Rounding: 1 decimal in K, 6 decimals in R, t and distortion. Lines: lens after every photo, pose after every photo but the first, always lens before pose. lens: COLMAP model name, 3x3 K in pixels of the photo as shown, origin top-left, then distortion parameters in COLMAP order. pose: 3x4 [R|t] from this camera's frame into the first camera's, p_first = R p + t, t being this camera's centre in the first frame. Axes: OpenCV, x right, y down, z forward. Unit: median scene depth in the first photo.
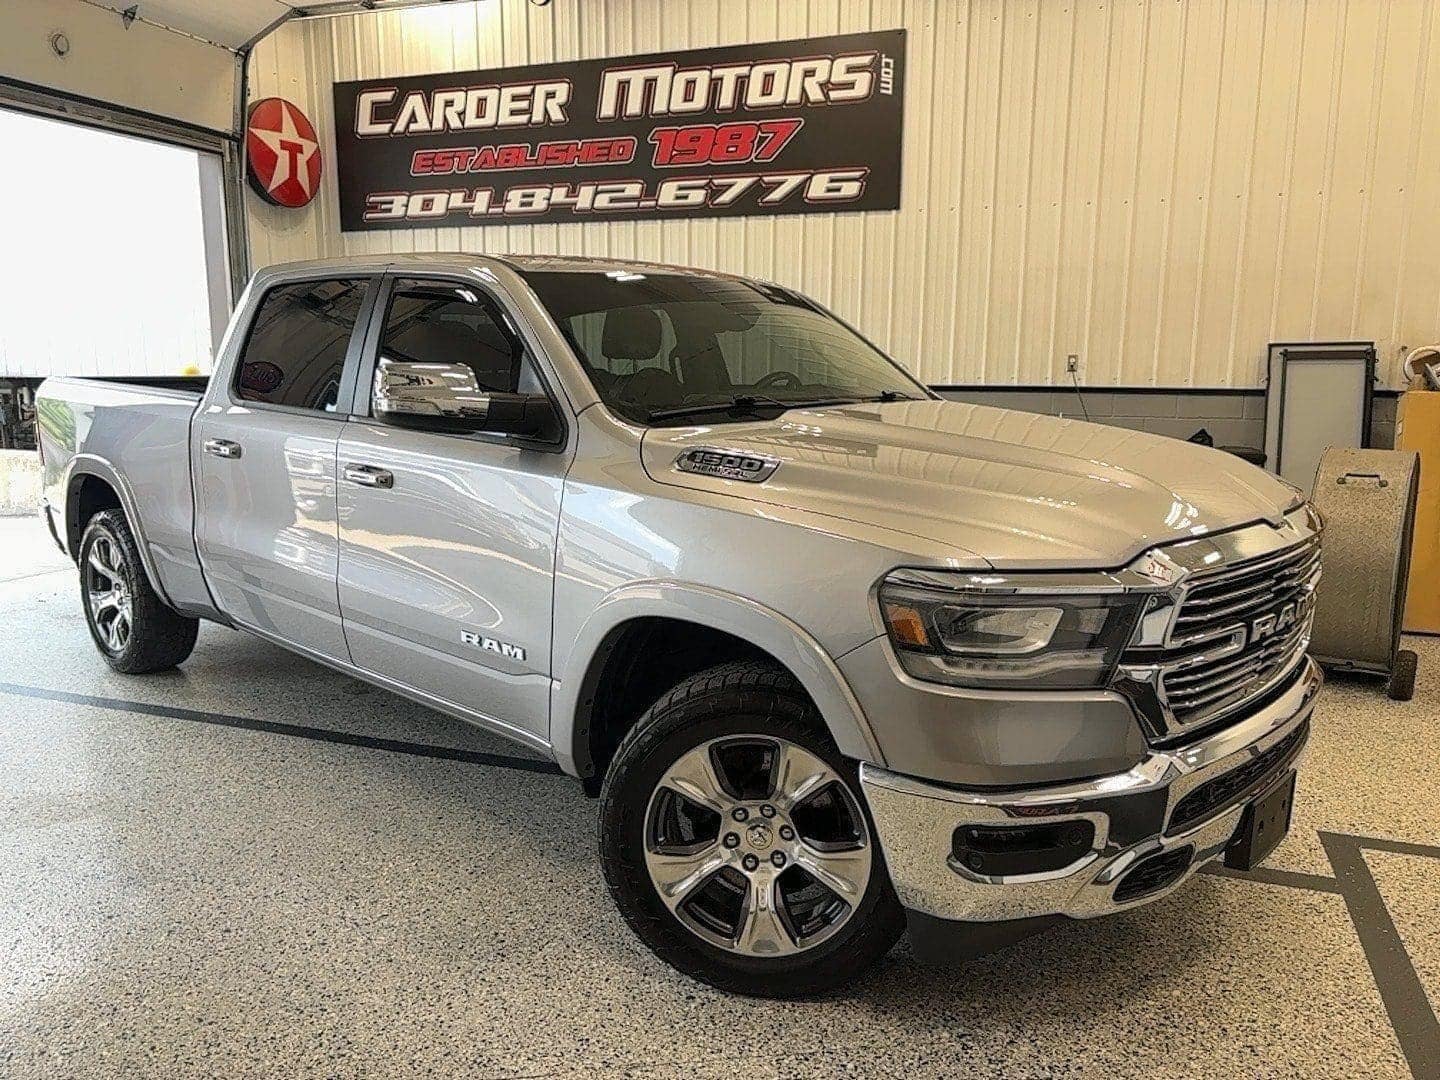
lens RADIAL K [[1099.7, 0, 715.4], [0, 1099.7, 534.4], [0, 0, 1]] dist [0.046034, -0.038808]
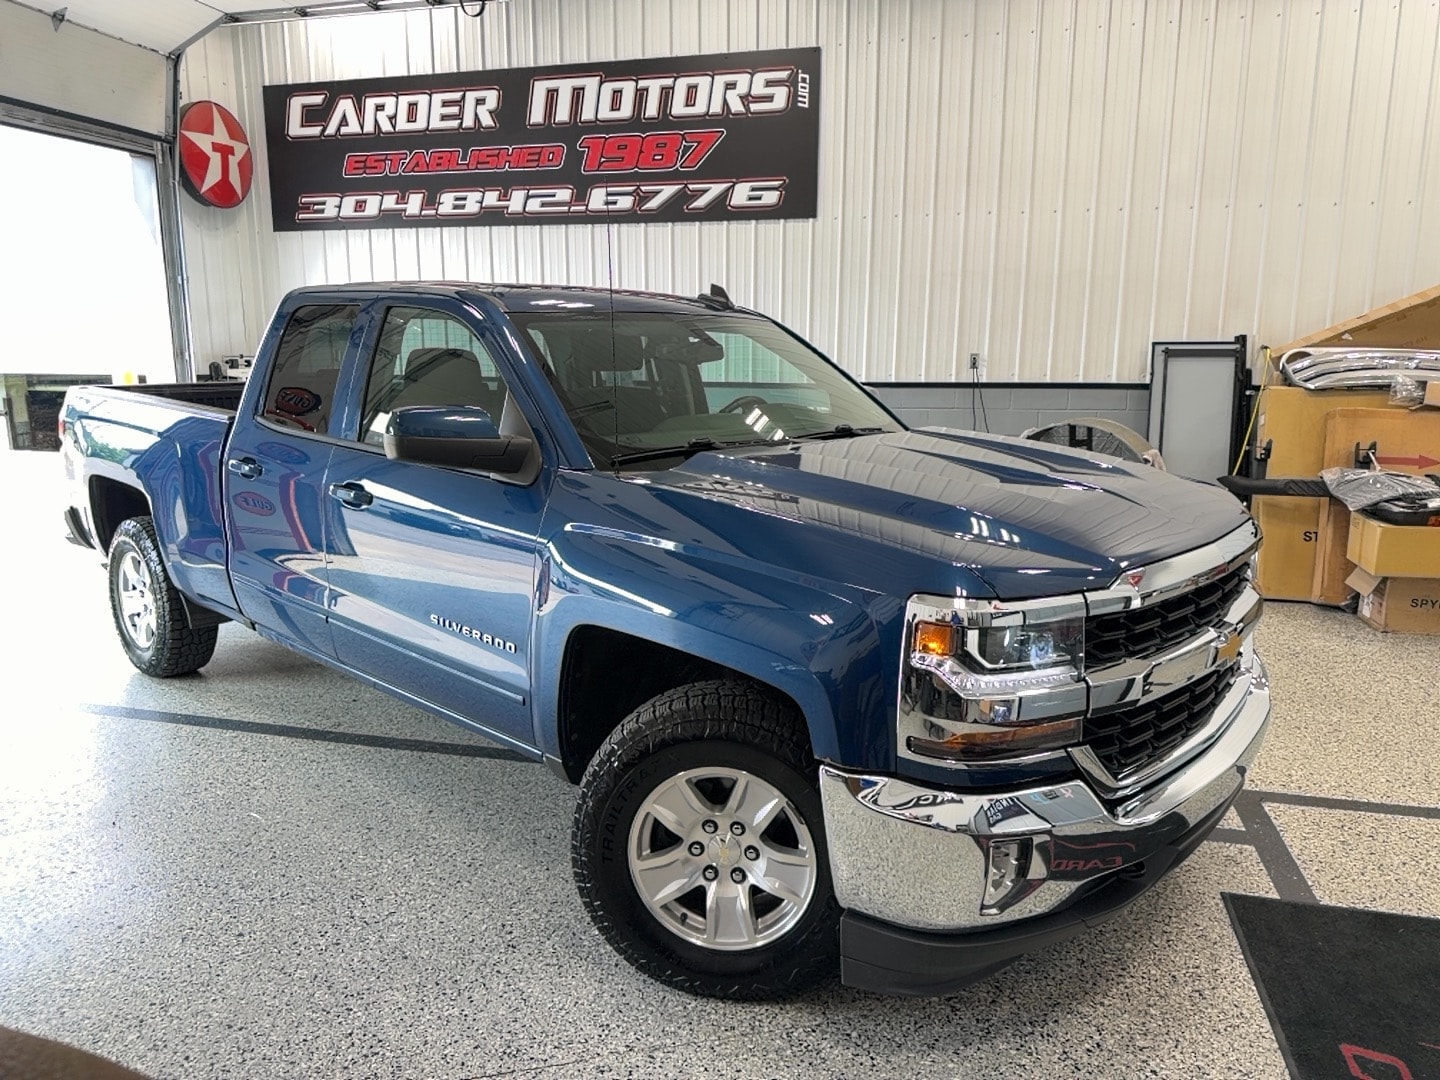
lens RADIAL K [[1024.7, 0, 716.4], [0, 1024.7, 543.0], [0, 0, 1]] dist [0.023542, -0.028948]
pose [[0.995586, -0.021007, 0.091471, -0.027354], [0.018057, 0.999294, 0.032957, -0.011168], [-0.092099, -0.031160, 0.995262, 0.006092]]
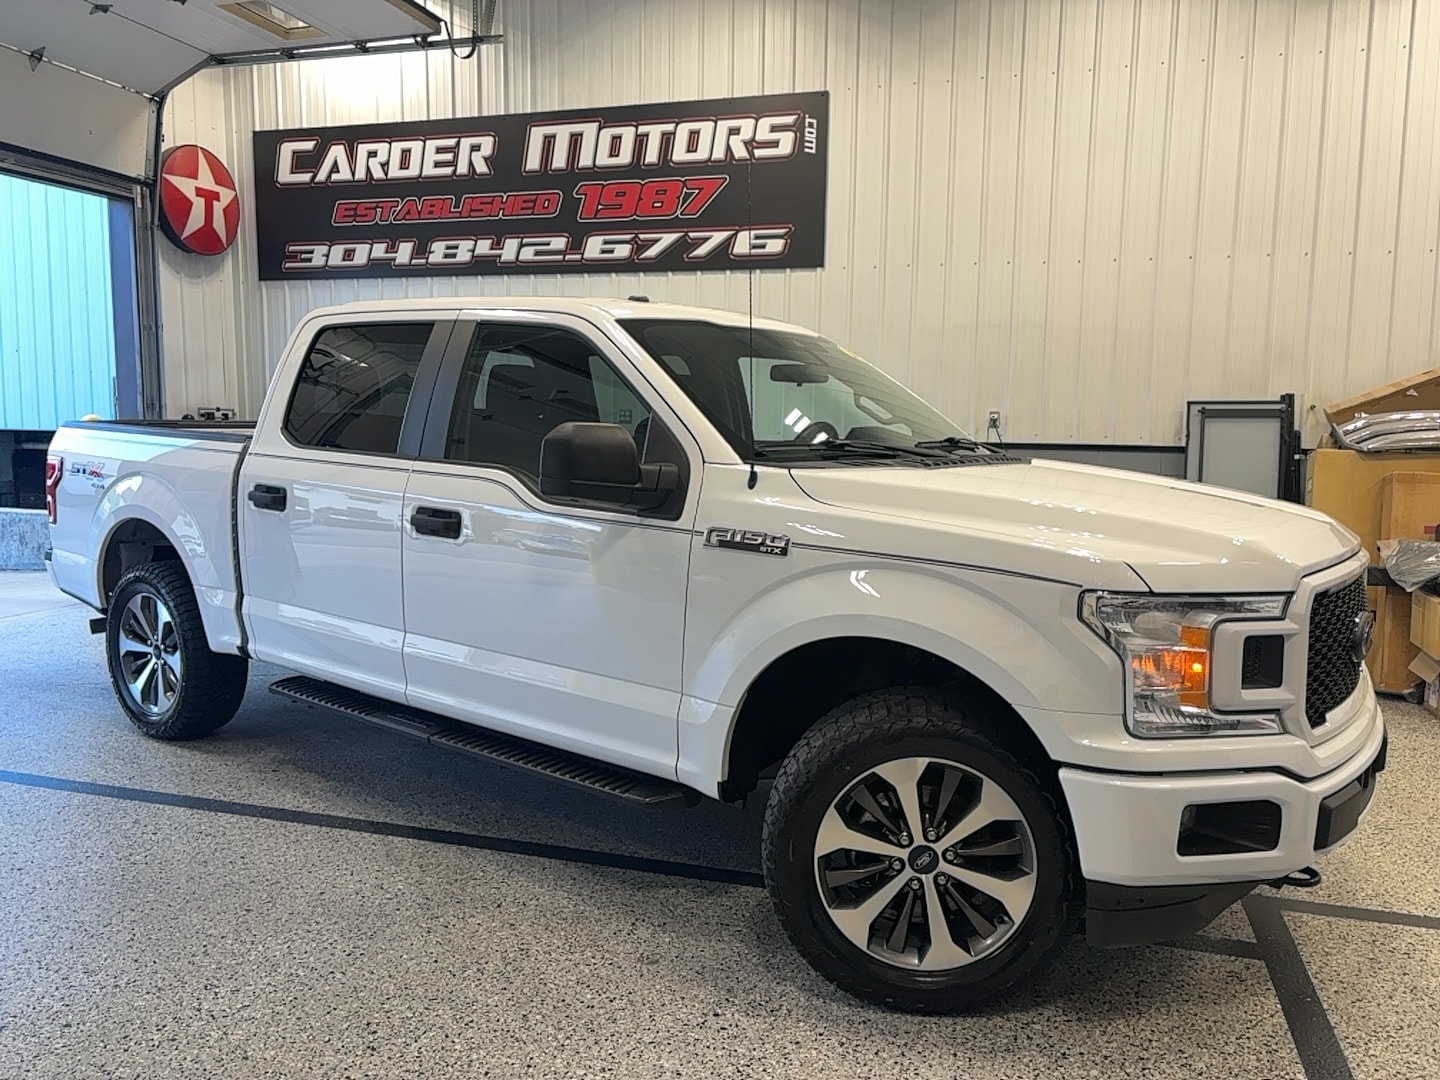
lens RADIAL K [[1099.7, 0, 714.2], [0, 1099.7, 534.7], [0, 0, 1]] dist [0.046034, -0.038808]
pose [[0.998542, 0.002098, 0.053943, 0.012915], [0.000698, 0.998659, -0.051762, 0.001657], [-0.053979, 0.051724, 0.997201, 0.016749]]
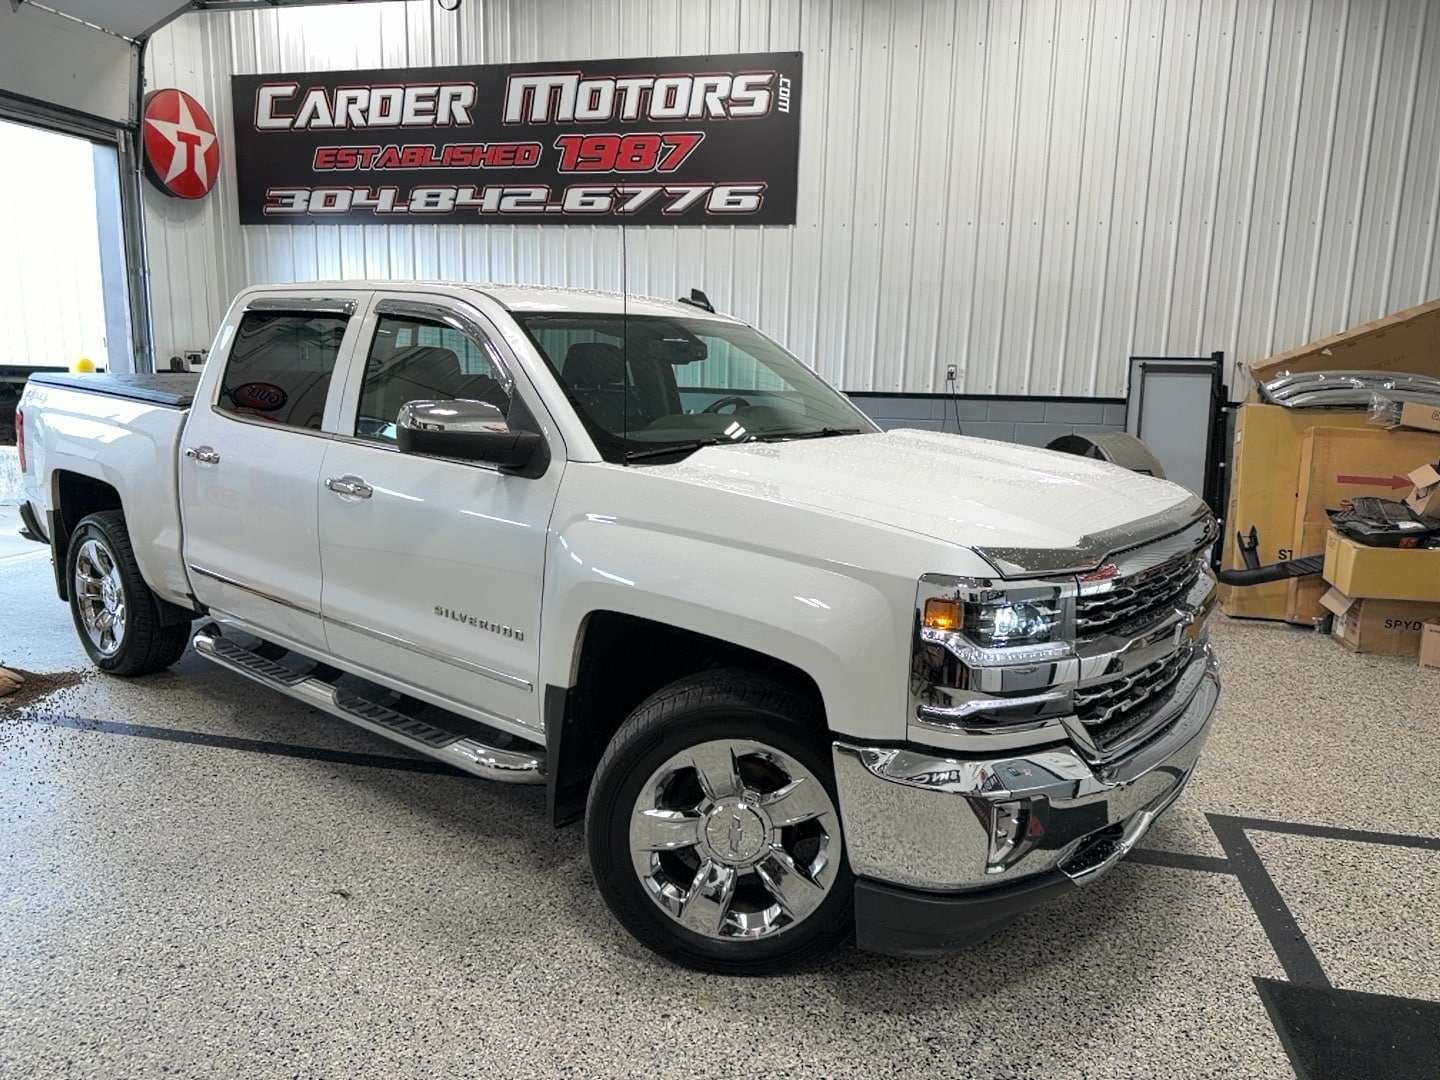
lens RADIAL K [[1024.7, 0, 716.0], [0, 1024.7, 543.5], [0, 0, 1]] dist [0.023542, -0.028948]
pose [[0.992835, -0.004823, 0.119398, -0.027734], [0.001329, 0.999569, 0.029327, -0.014332], [-0.119488, -0.028959, 0.992413, 0.020383]]
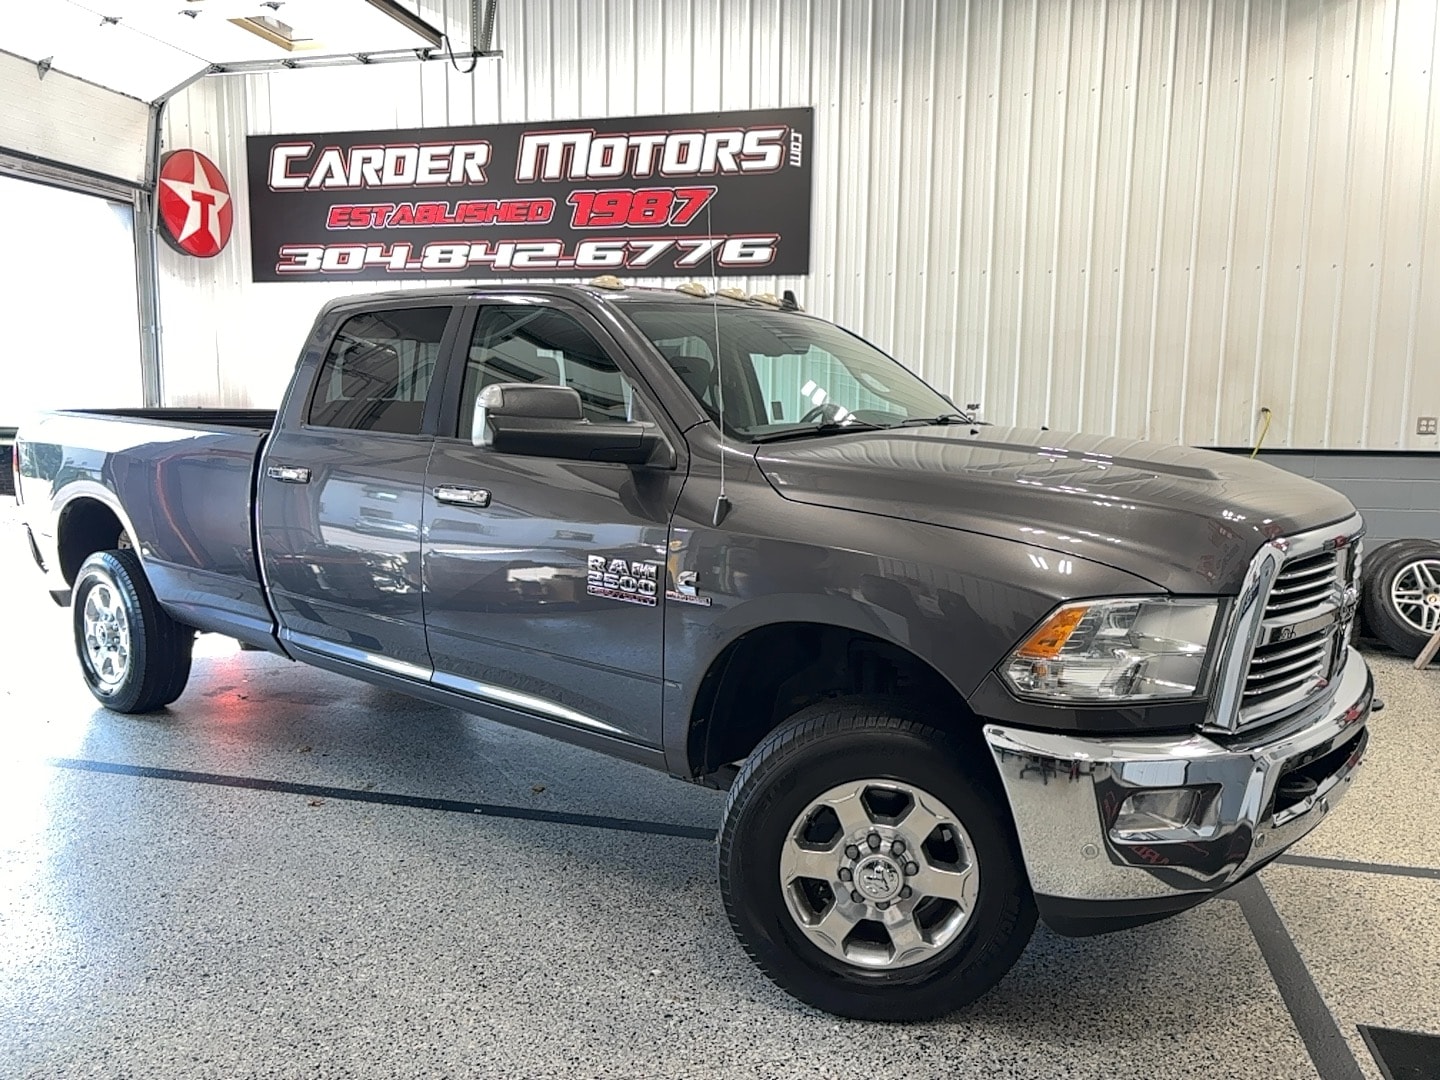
lens RADIAL K [[1099.7, 0, 717.0], [0, 1099.7, 536.9], [0, 0, 1]] dist [0.046034, -0.038808]
pose [[0.995084, -0.003744, 0.098968, -0.025249], [0.007913, 0.999096, -0.041765, 0.000242], [-0.098722, 0.042343, 0.994214, -0.027851]]
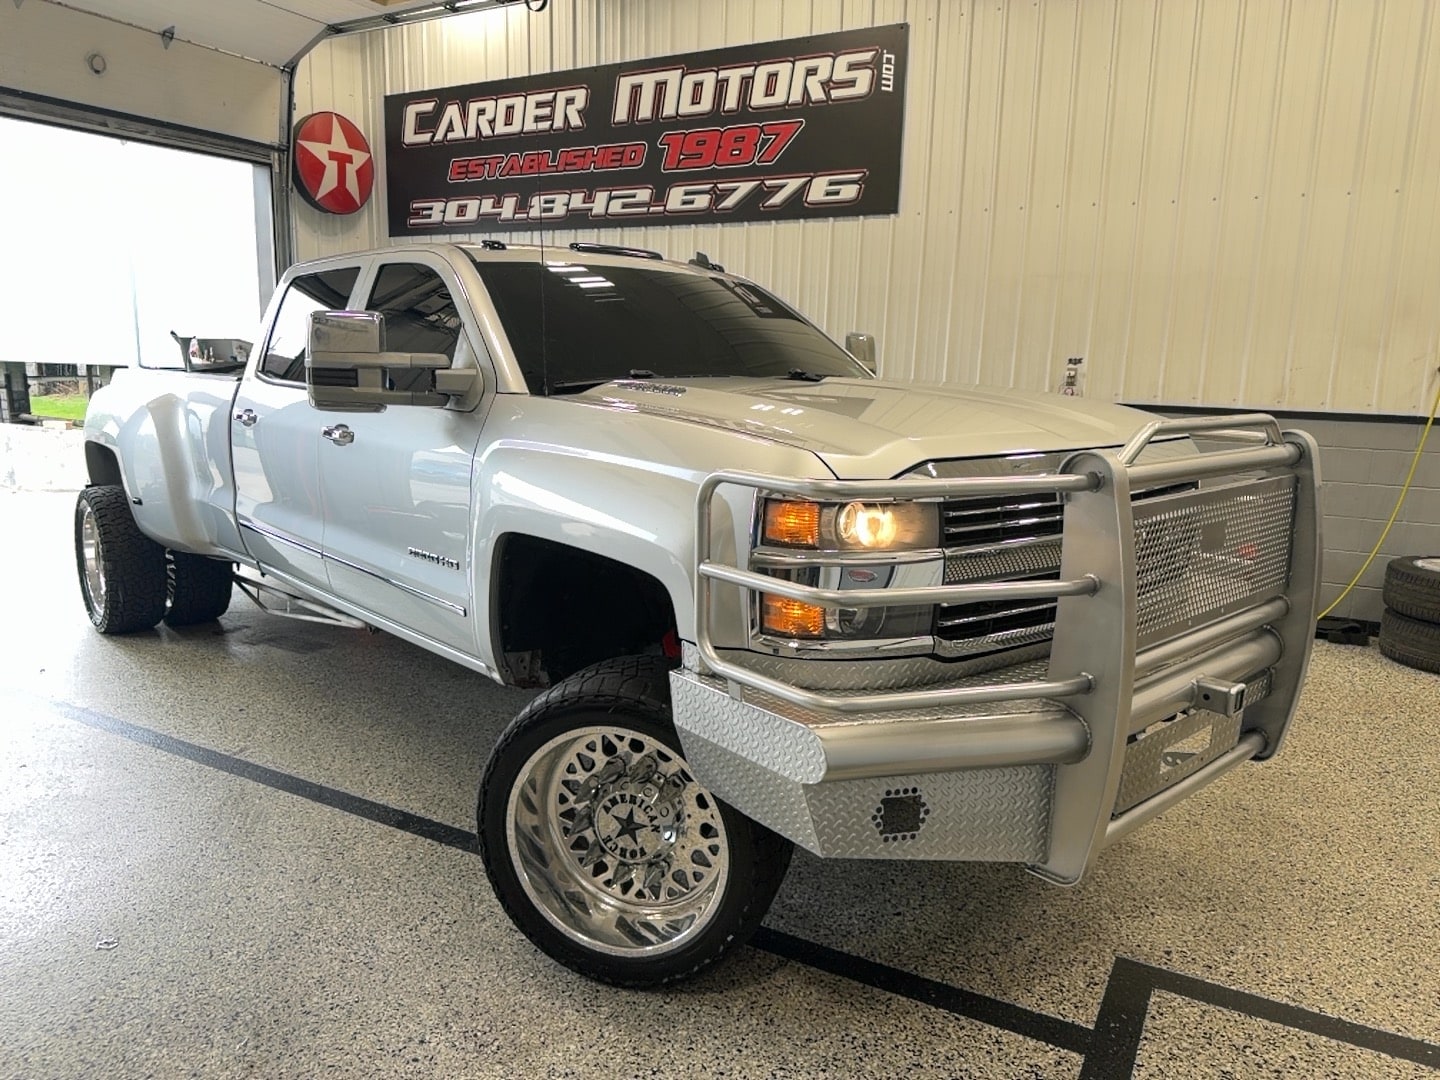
lens RADIAL K [[1024.7, 0, 707.8], [0, 1024.7, 542.3], [0, 0, 1]] dist [0.023542, -0.028948]
pose [[0.987009, 0.044300, -0.154435, 0.148490], [-0.040957, 0.998854, 0.024766, -0.022221], [0.155356, -0.018119, 0.987692, 0.084459]]
